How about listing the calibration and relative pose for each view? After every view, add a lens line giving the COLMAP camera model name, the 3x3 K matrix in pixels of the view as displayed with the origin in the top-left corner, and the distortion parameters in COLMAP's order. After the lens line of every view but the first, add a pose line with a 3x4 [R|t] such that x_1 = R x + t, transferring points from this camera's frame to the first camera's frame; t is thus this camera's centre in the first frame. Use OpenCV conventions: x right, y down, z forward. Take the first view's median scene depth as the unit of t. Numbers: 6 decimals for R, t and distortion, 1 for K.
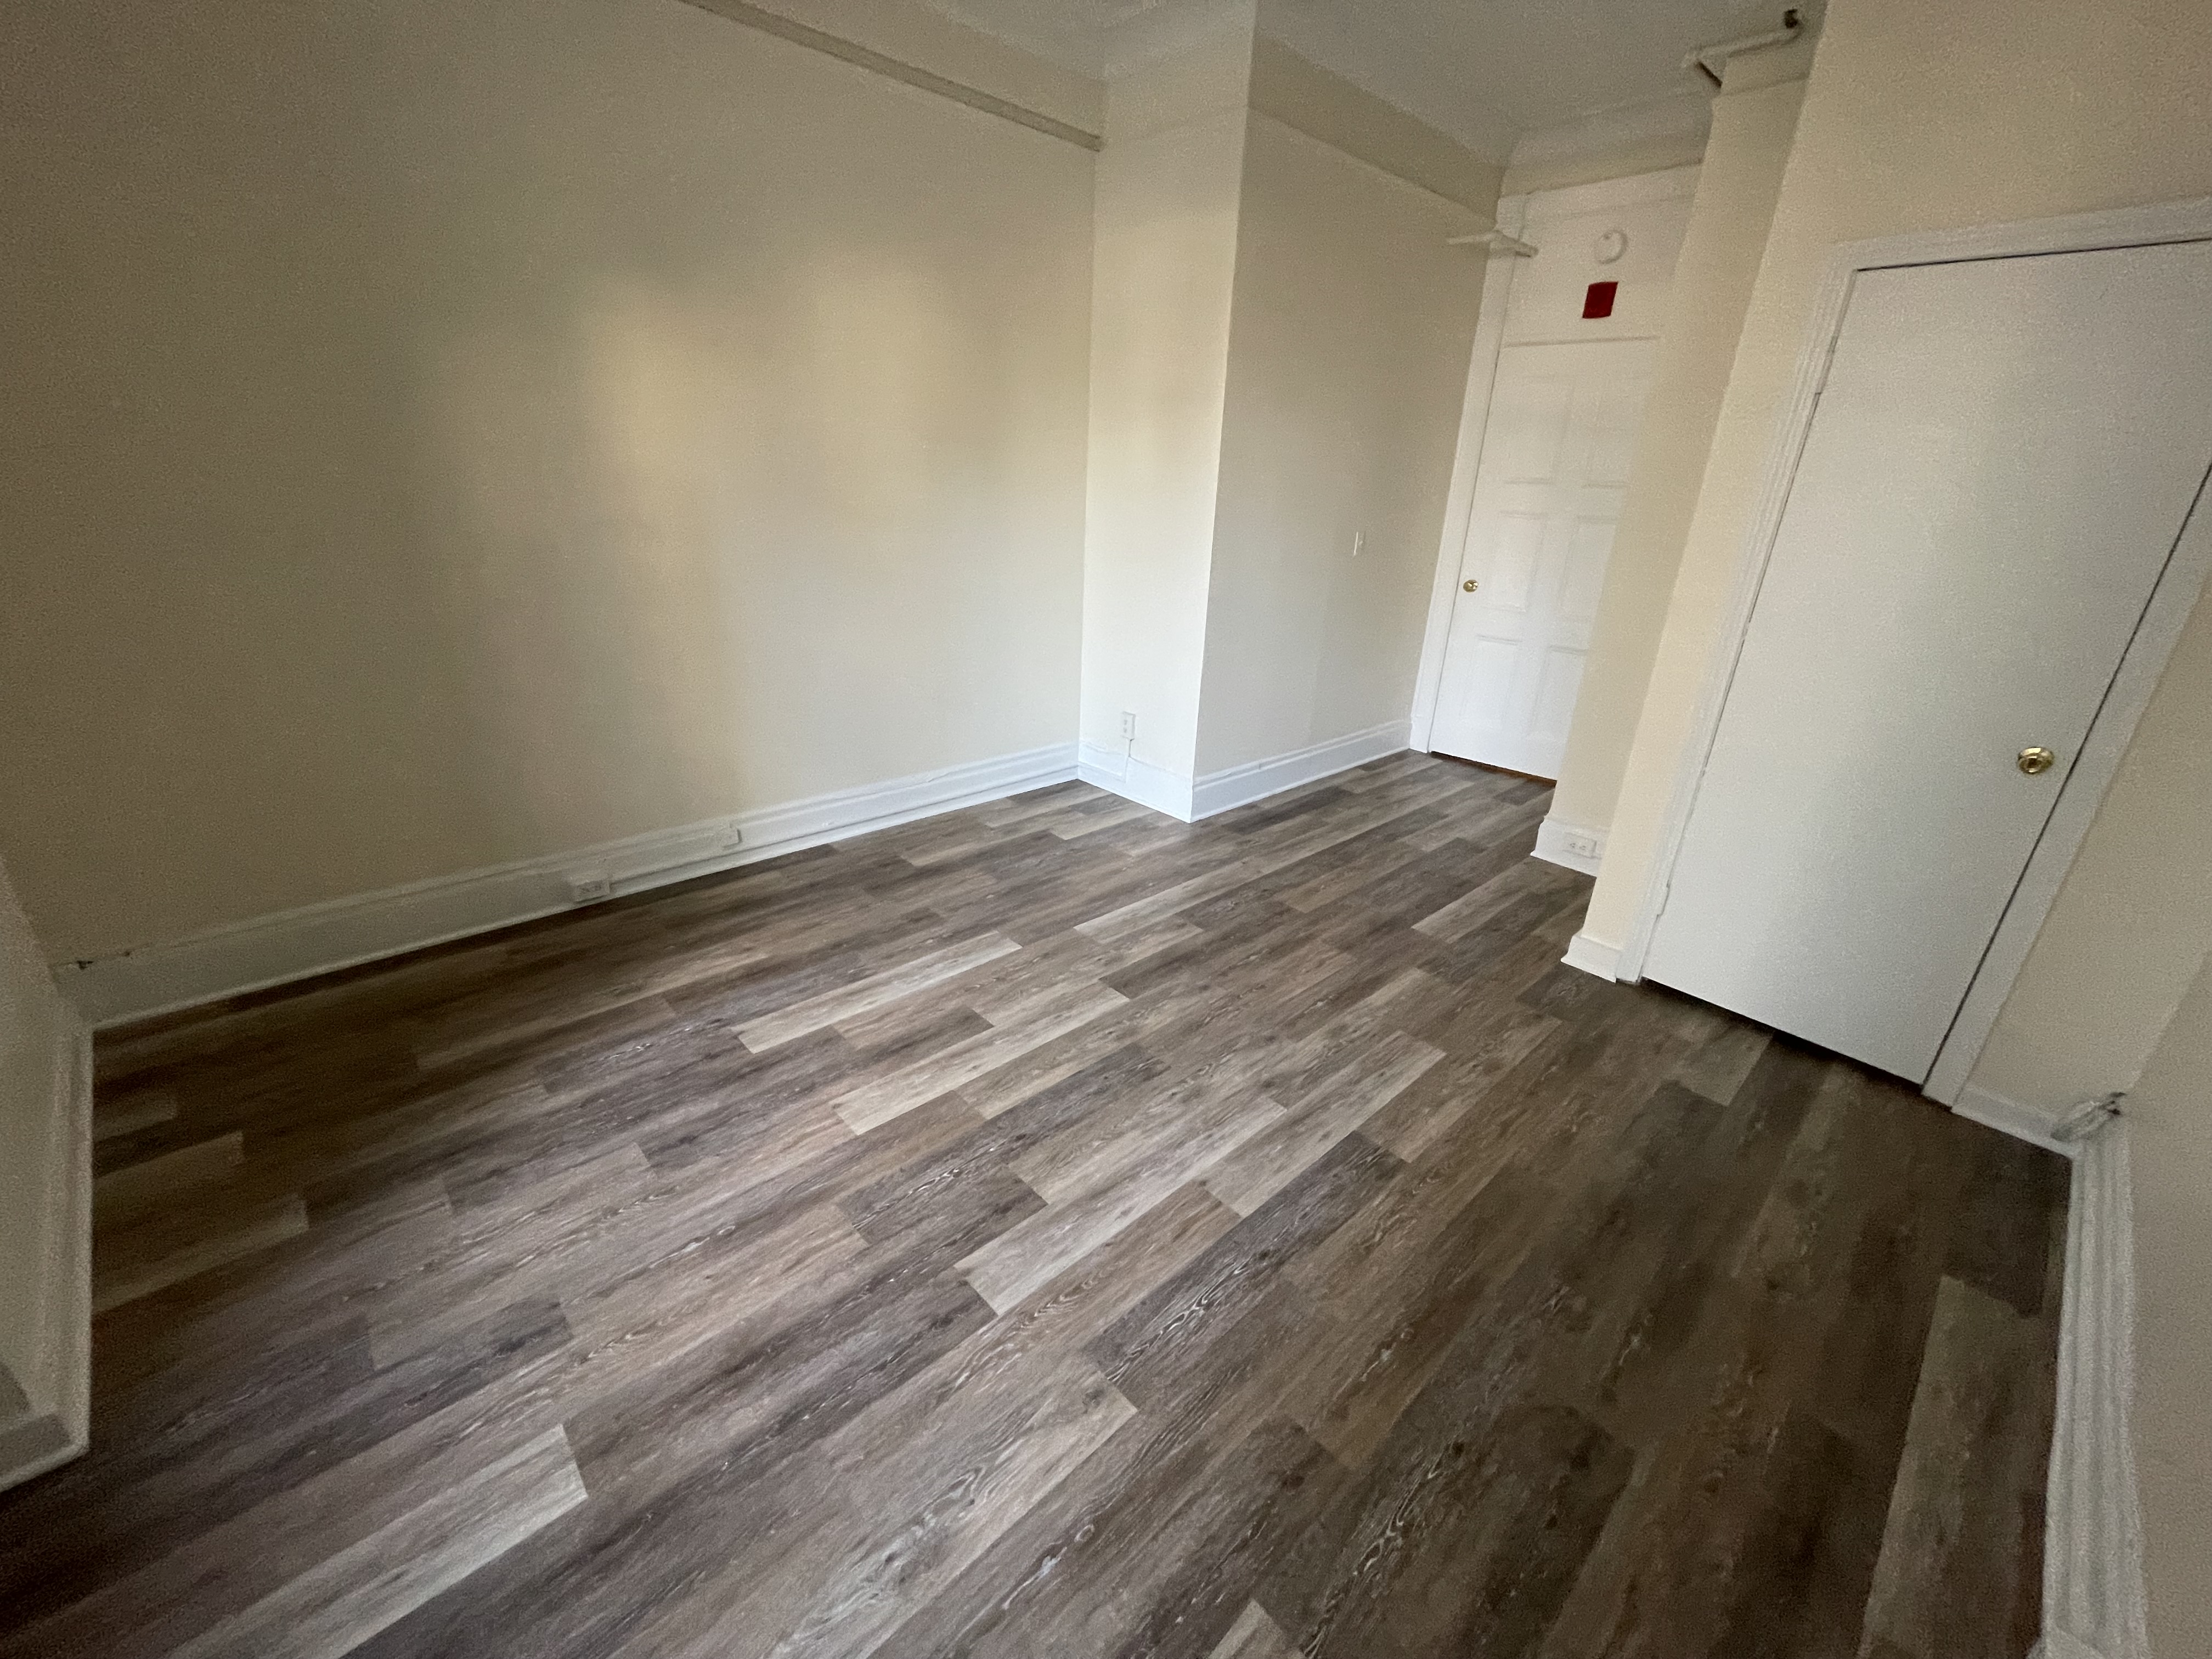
lens RADIAL K [[895.2, 0, 1103.9], [0, 895.2, 820.9], [0, 0, 1]] dist [0.003293, -0.000067]
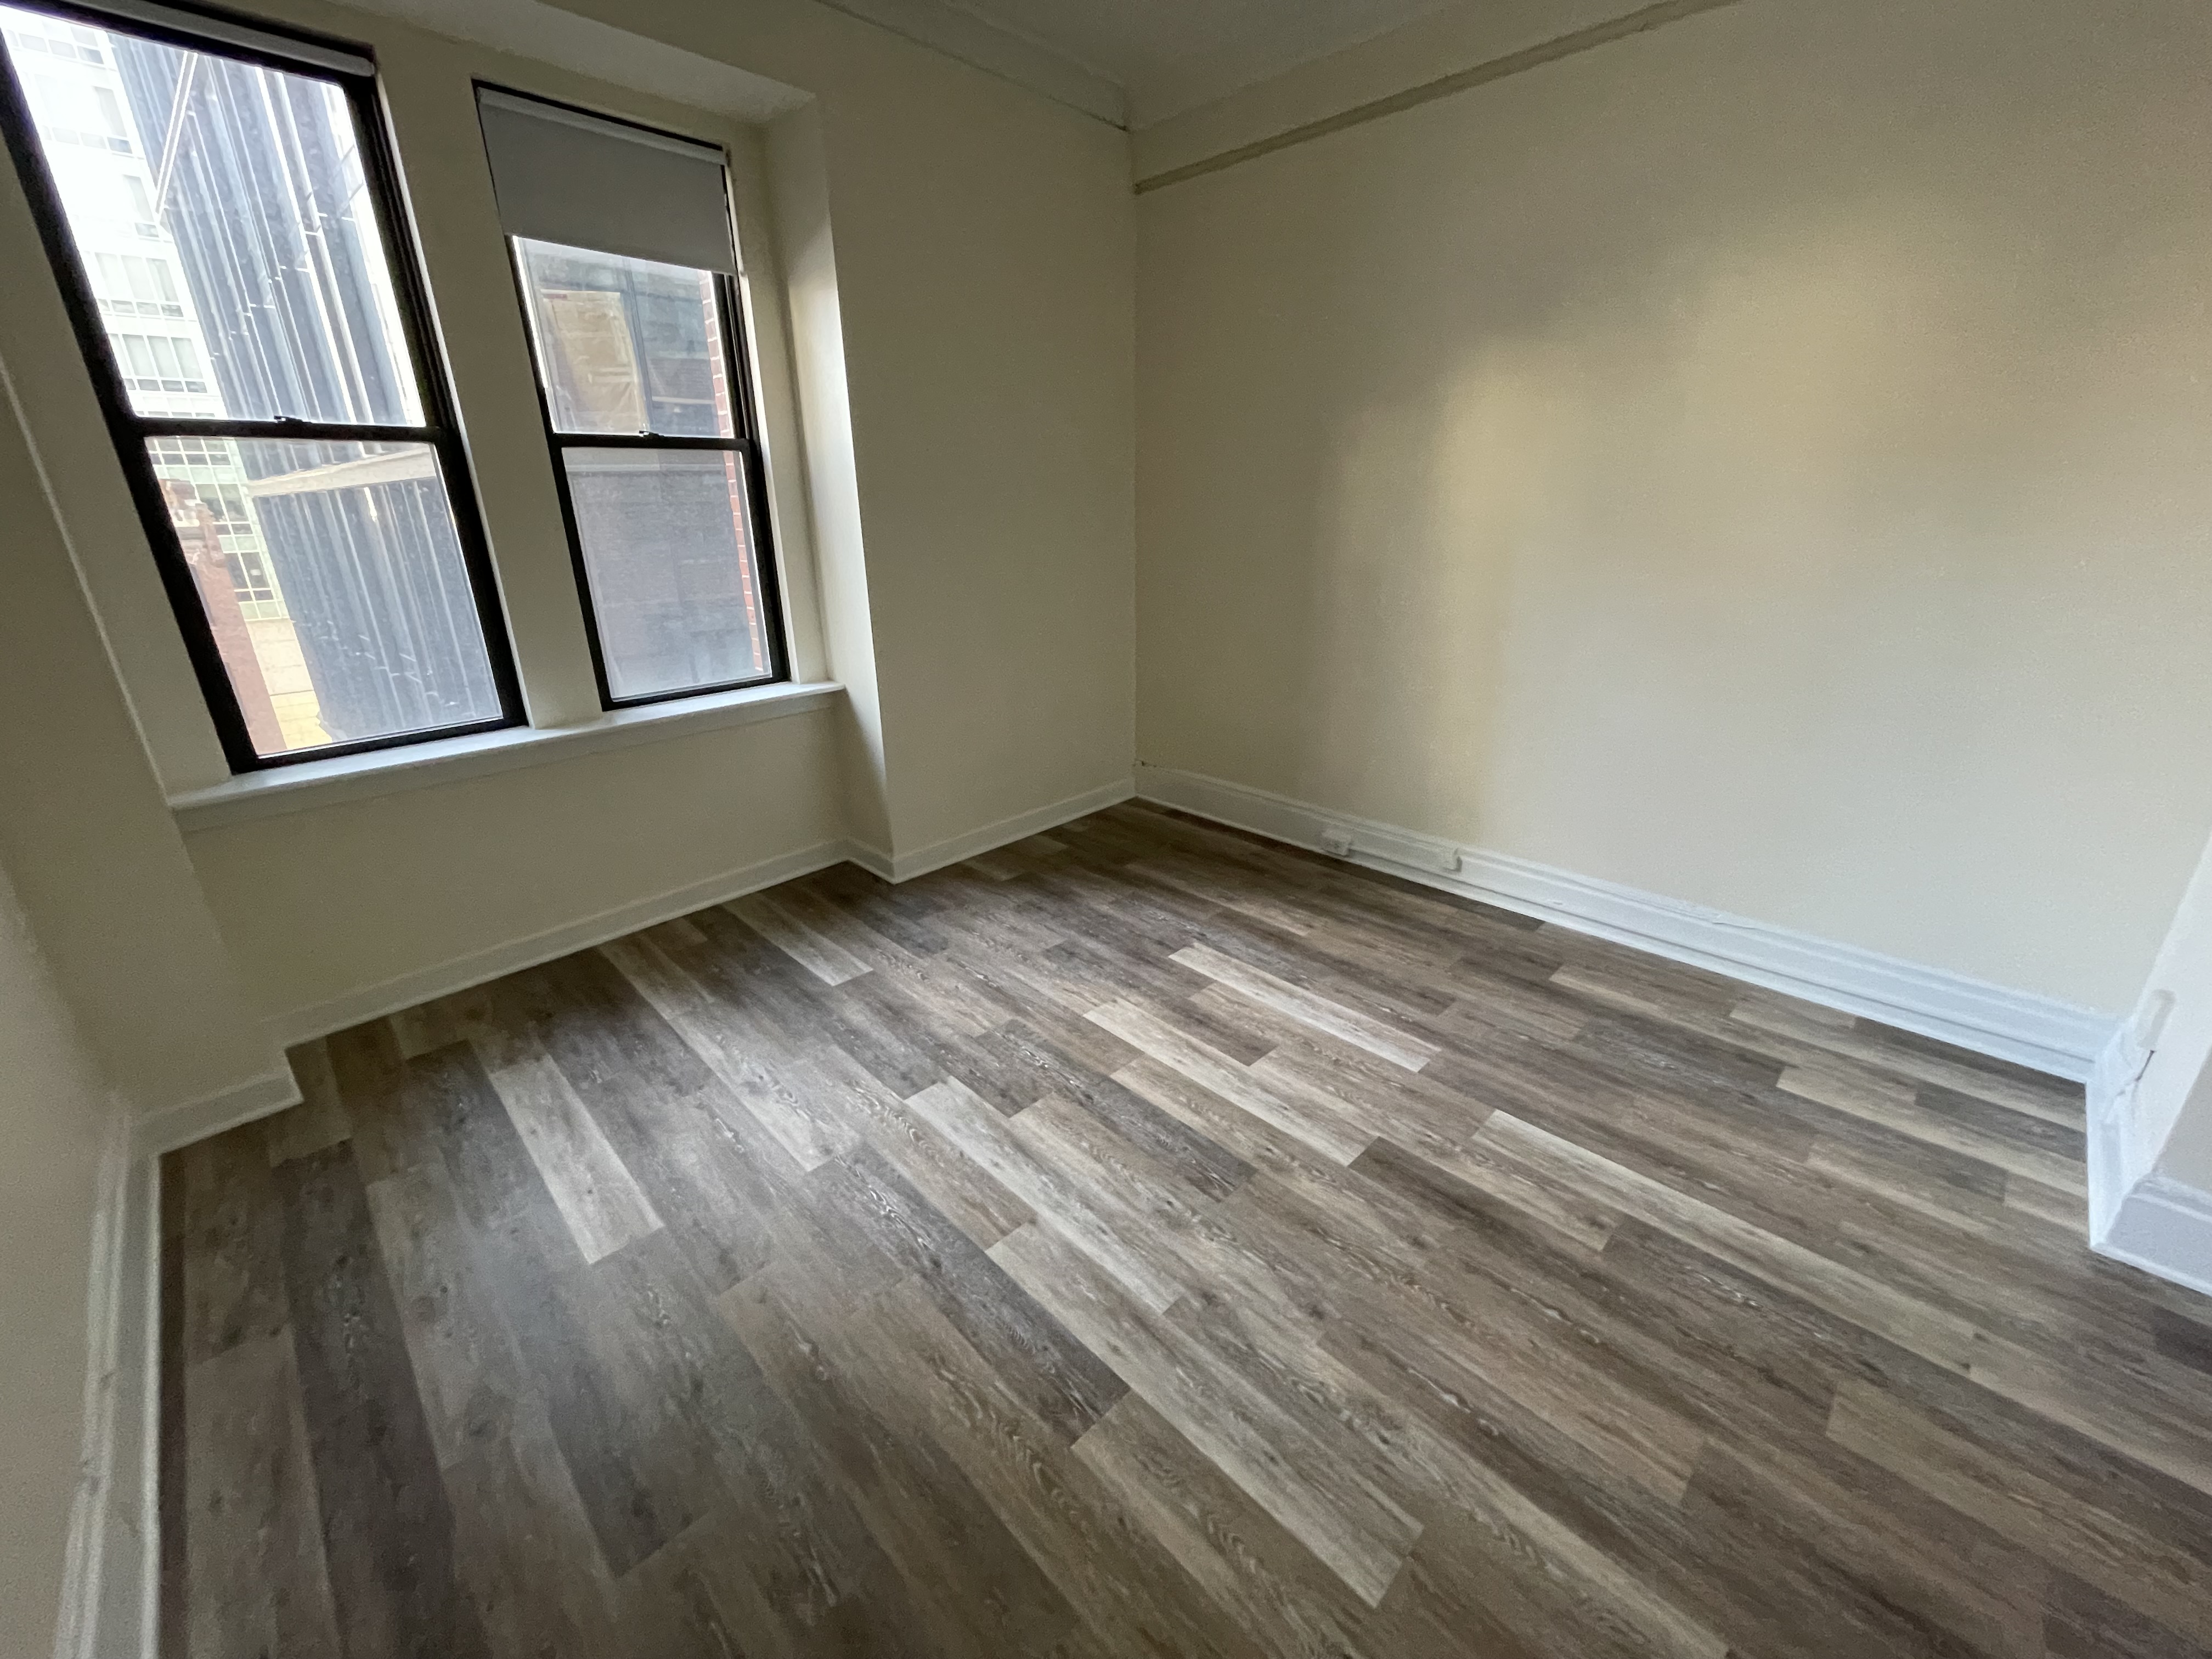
lens RADIAL K [[895.2, 0, 1103.9], [0, 895.2, 820.9], [0, 0, 1]] dist [0.003293, -0.000067]
pose [[0.026350, 0.304544, -0.952134, 0.741039], [-0.358906, 0.891841, 0.275327, -0.226174], [0.933002, 0.334472, 0.132803, 0.655555]]
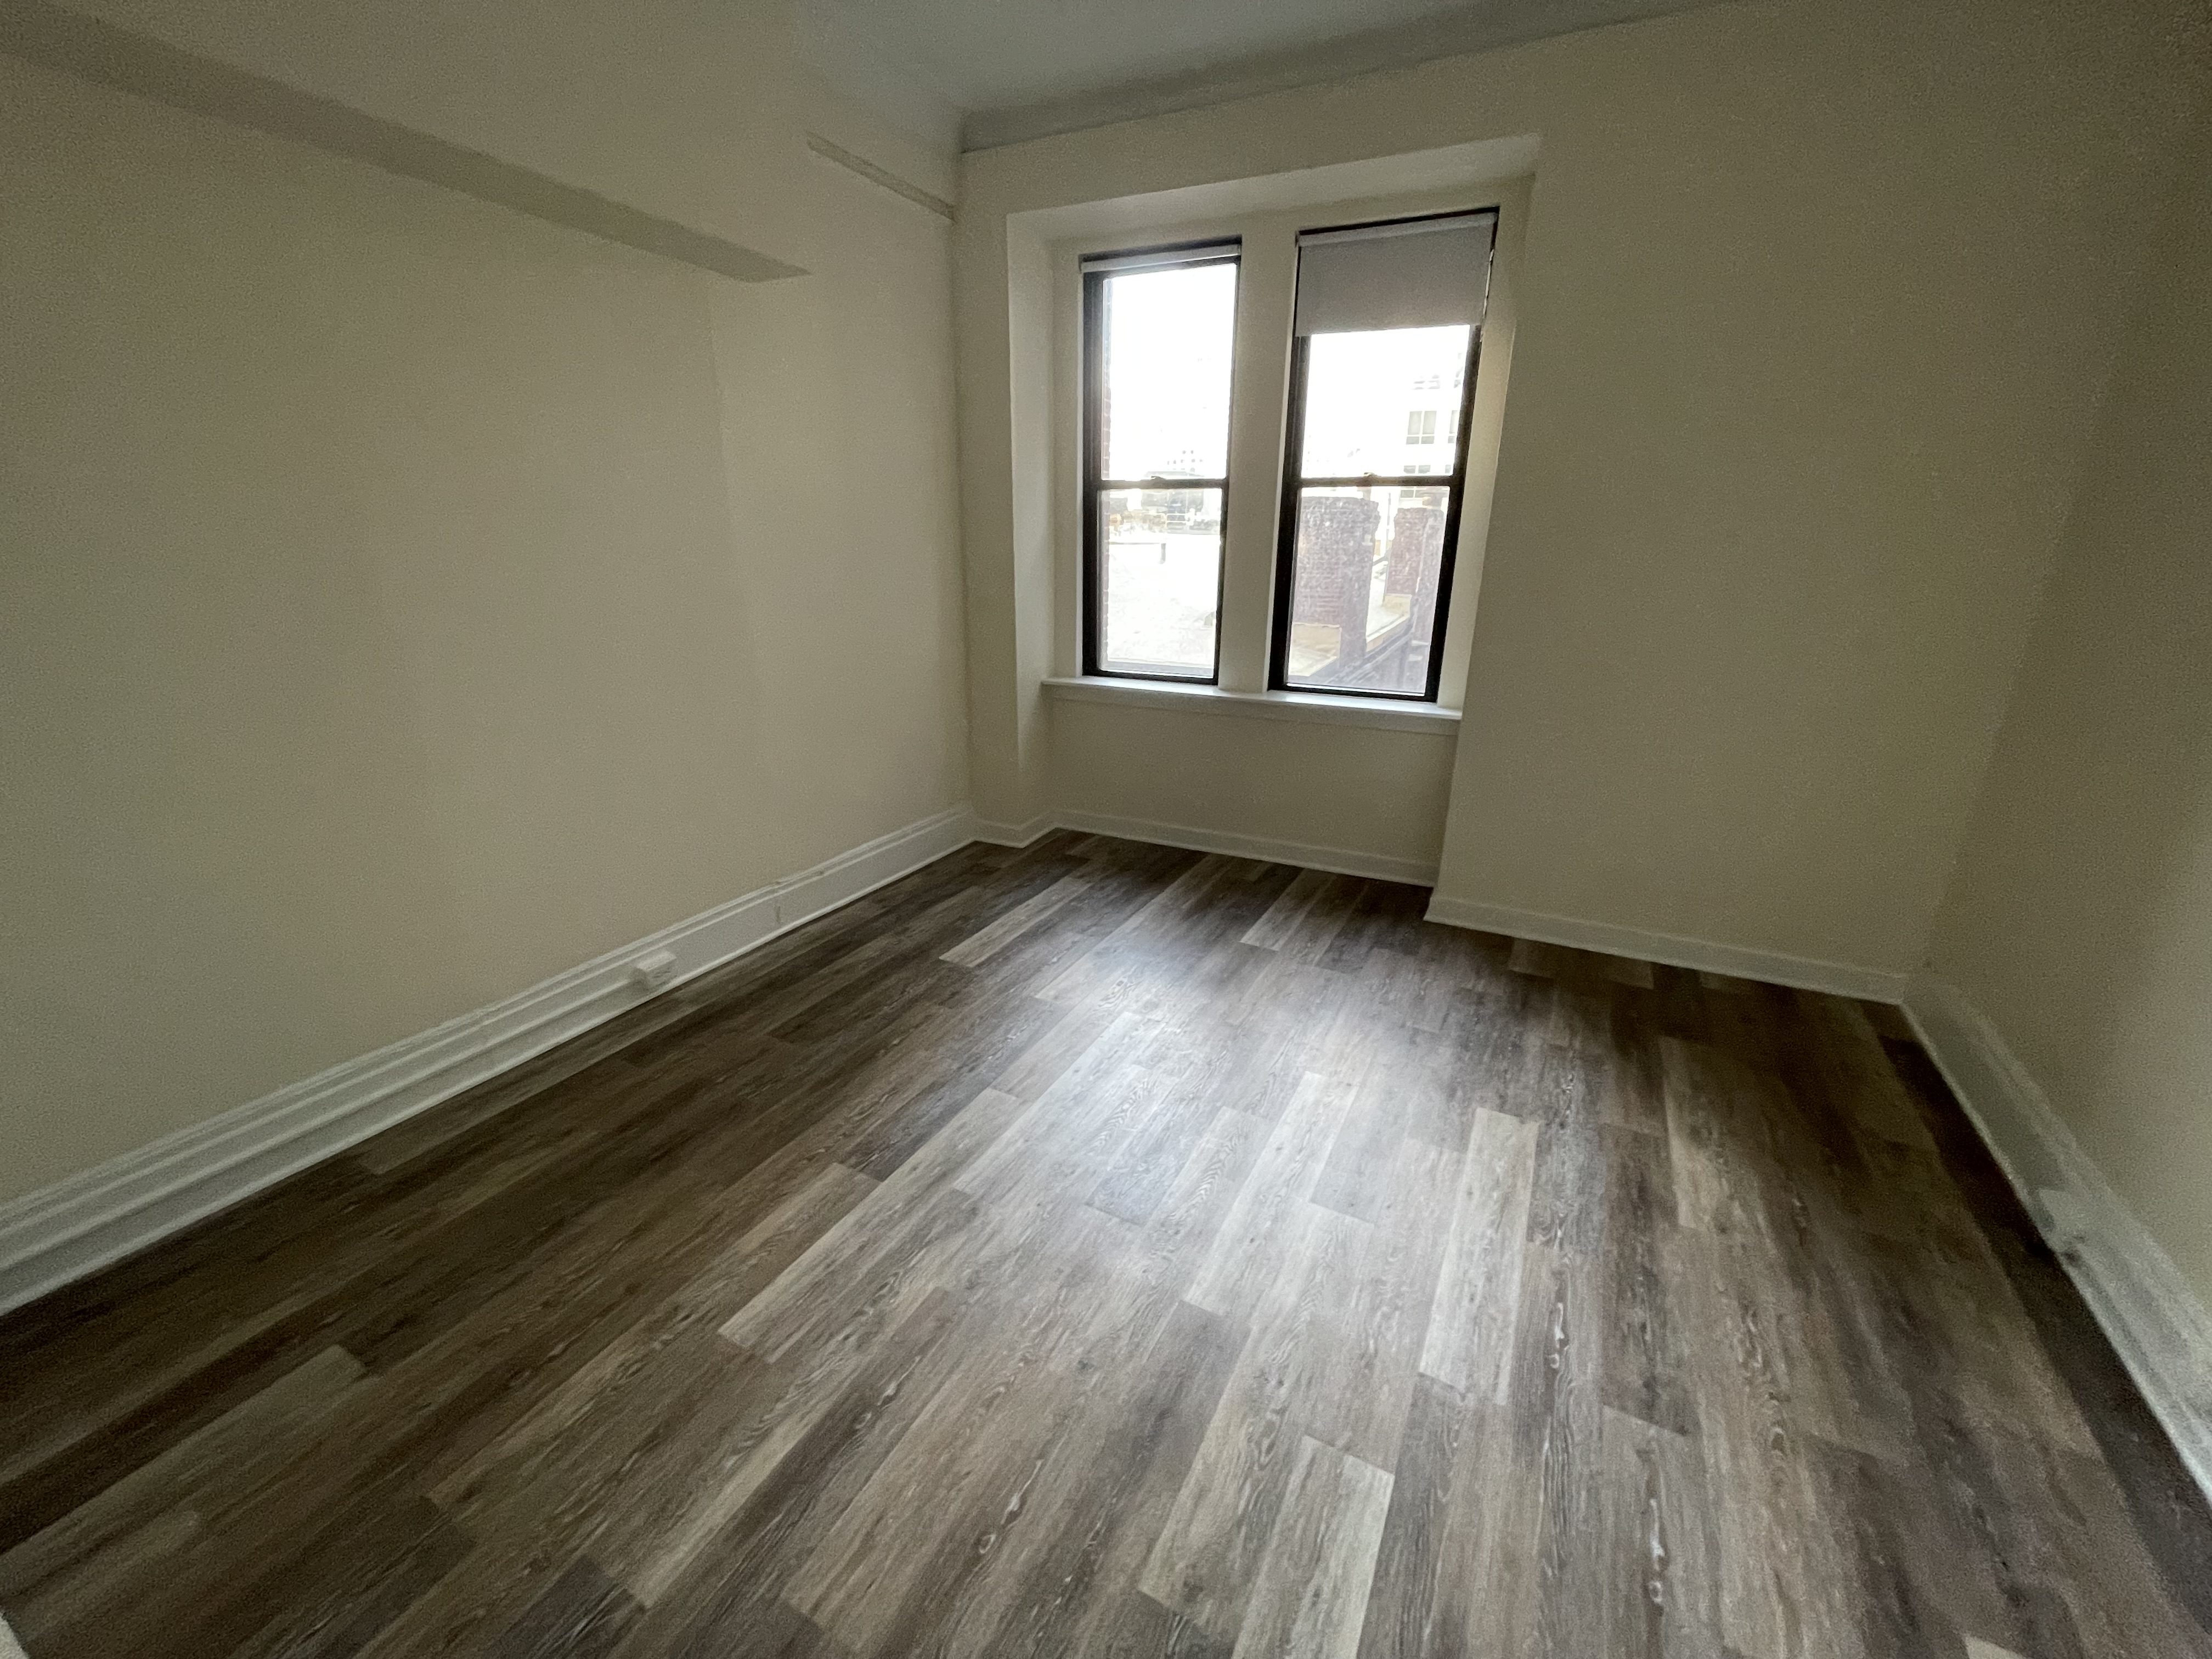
lens RADIAL K [[895.2, 0, 1103.9], [0, 895.2, 820.9], [0, 0, 1]] dist [0.003293, -0.000067]
pose [[-0.943943, 0.052691, -0.325877, 0.312458], [-0.166893, 0.775552, 0.608824, -0.522075], [0.284814, 0.629081, -0.723283, 1.362583]]
